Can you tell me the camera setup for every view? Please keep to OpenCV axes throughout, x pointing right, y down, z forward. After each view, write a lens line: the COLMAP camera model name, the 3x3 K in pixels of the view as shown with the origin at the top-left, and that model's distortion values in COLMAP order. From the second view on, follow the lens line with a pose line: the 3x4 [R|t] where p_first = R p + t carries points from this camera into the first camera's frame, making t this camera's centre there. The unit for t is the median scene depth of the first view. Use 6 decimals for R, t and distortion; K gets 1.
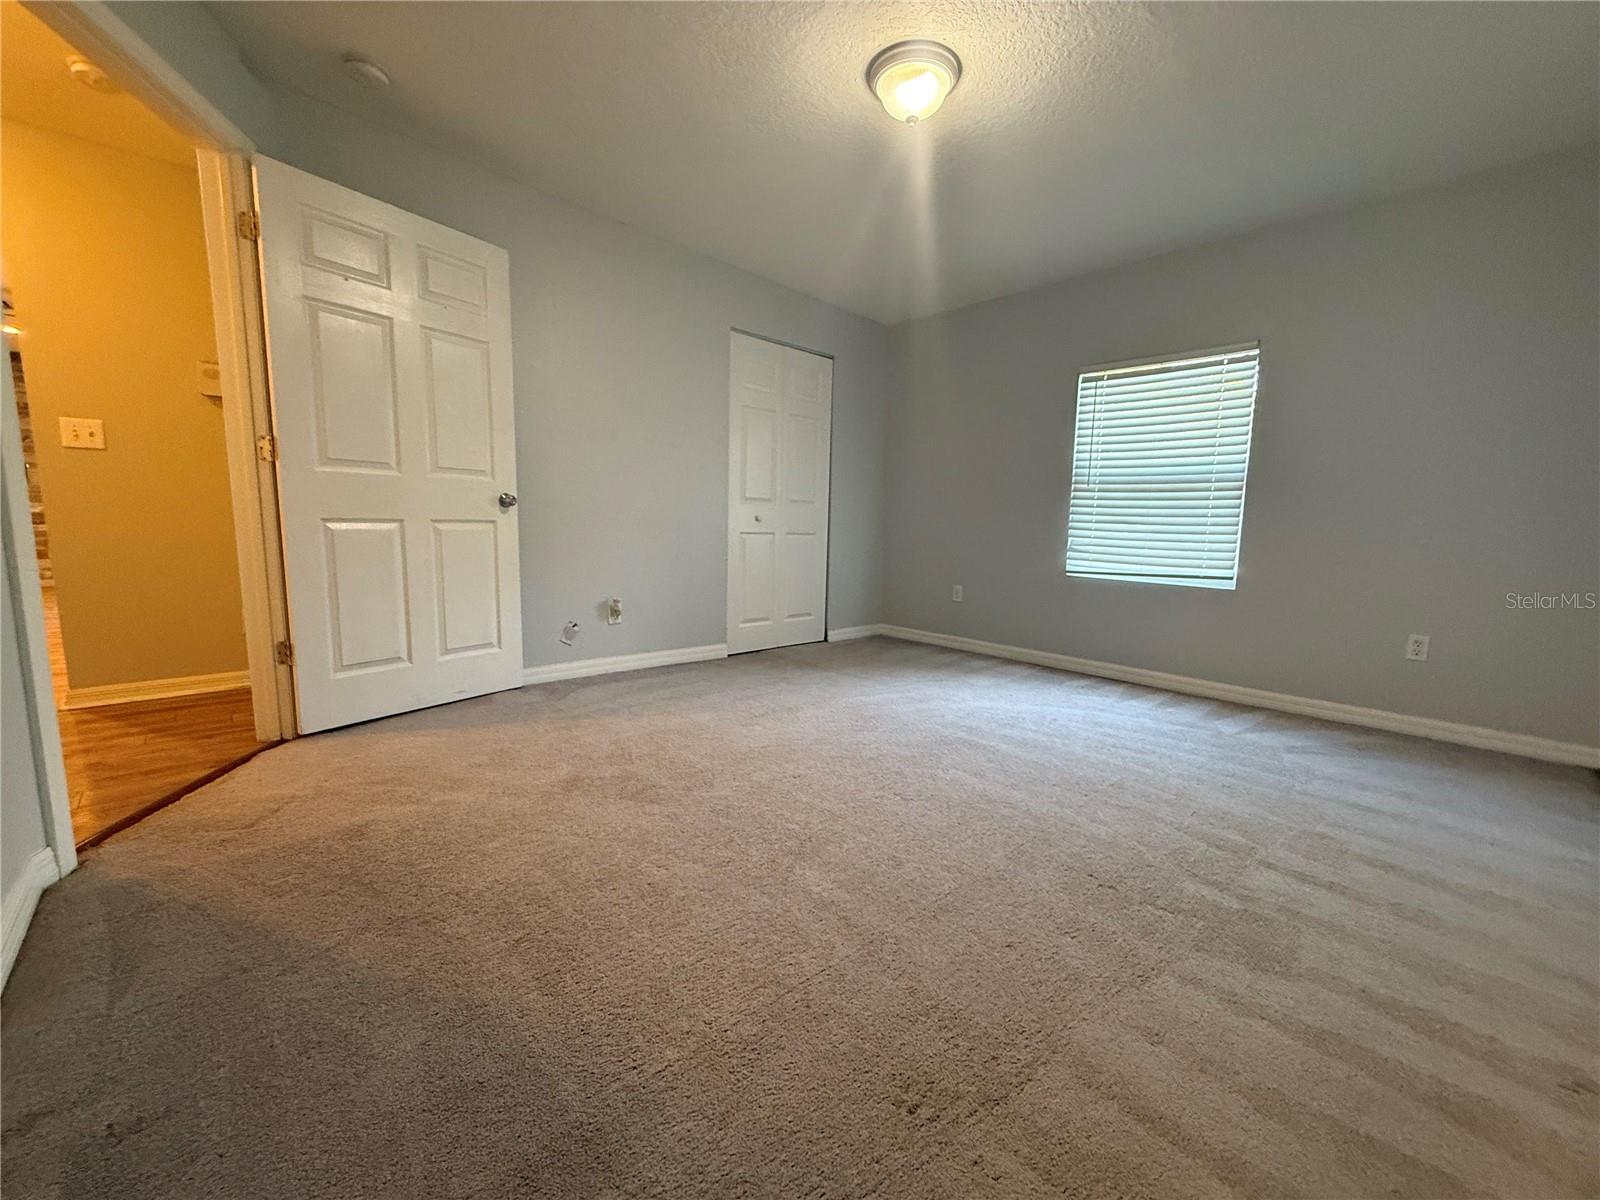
lens RADIAL K [[640.1, 0, 797.9], [0, 640.1, 601.8], [0, 0, 1]] dist [-0.000218, 0.000082]
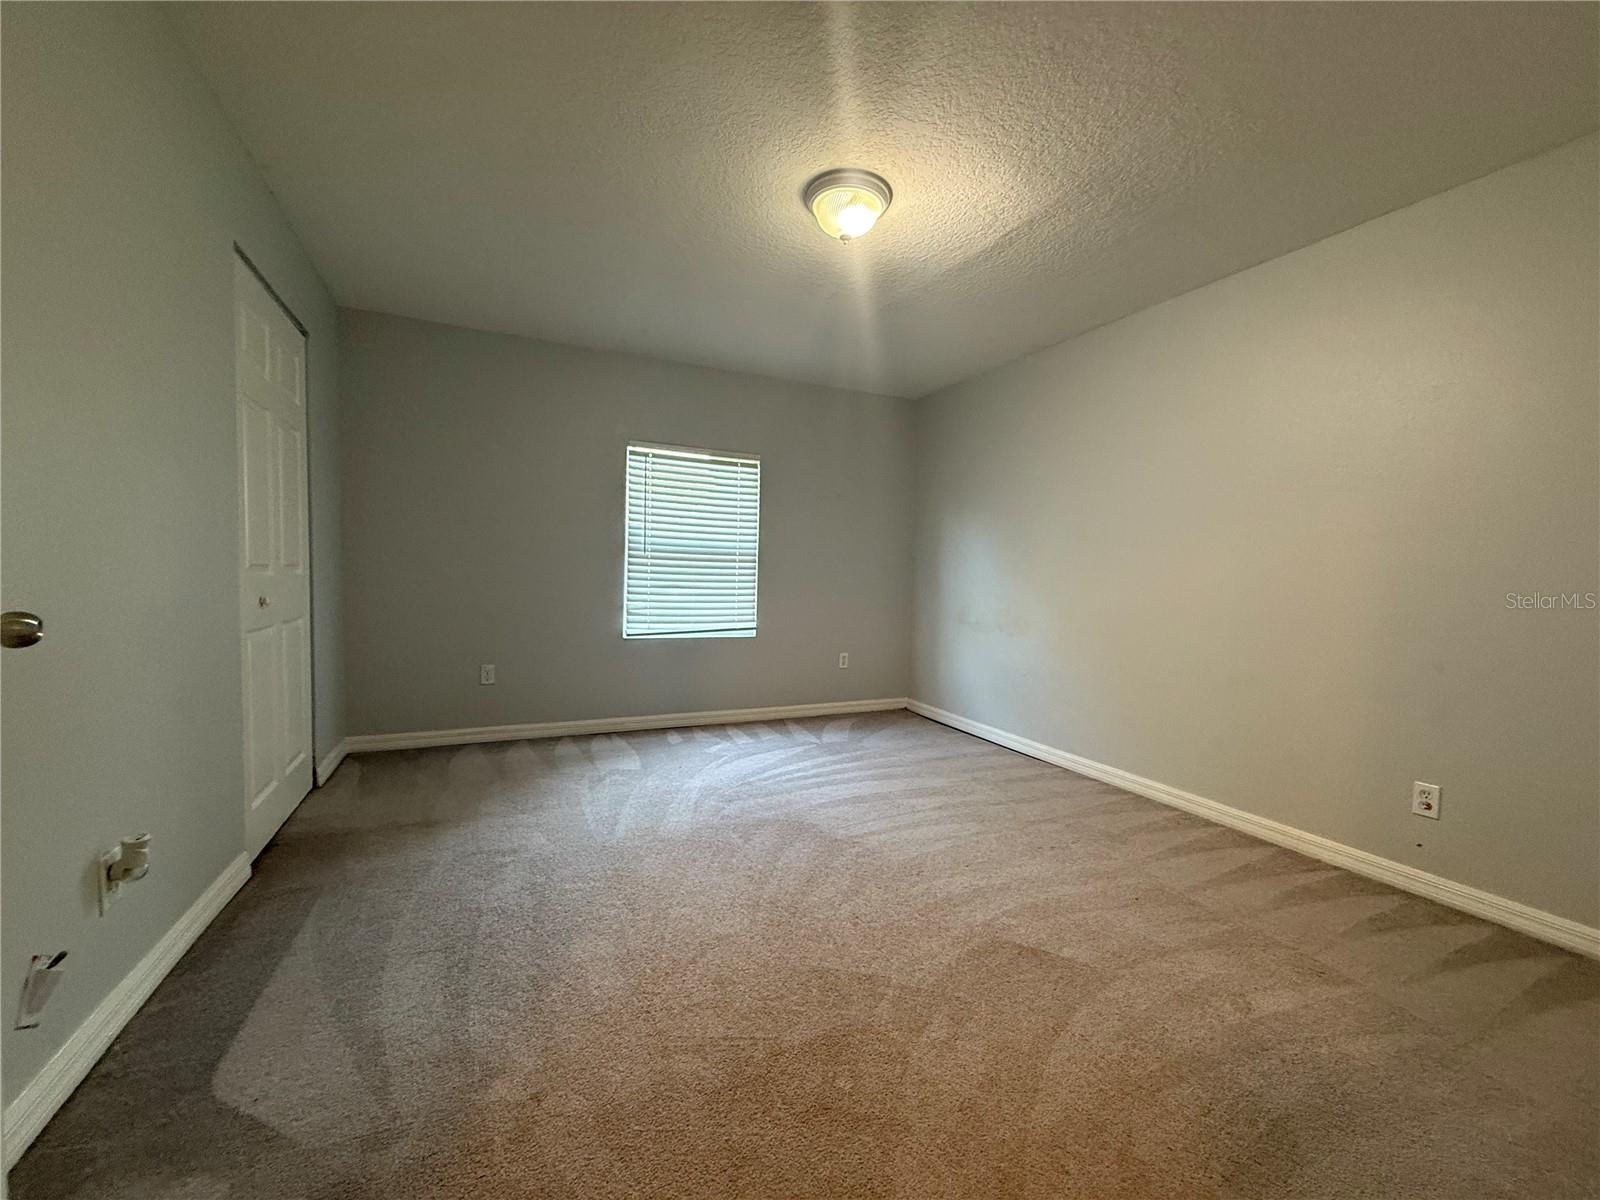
lens RADIAL K [[640.1, 0, 797.9], [0, 640.1, 601.8], [0, 0, 1]] dist [-0.000218, 0.000082]
pose [[0.305646, -0.064295, 0.949972, -0.574423], [0.099328, 0.994427, 0.035345, -0.135305], [-0.946950, 0.083556, 0.310329, 0.522985]]
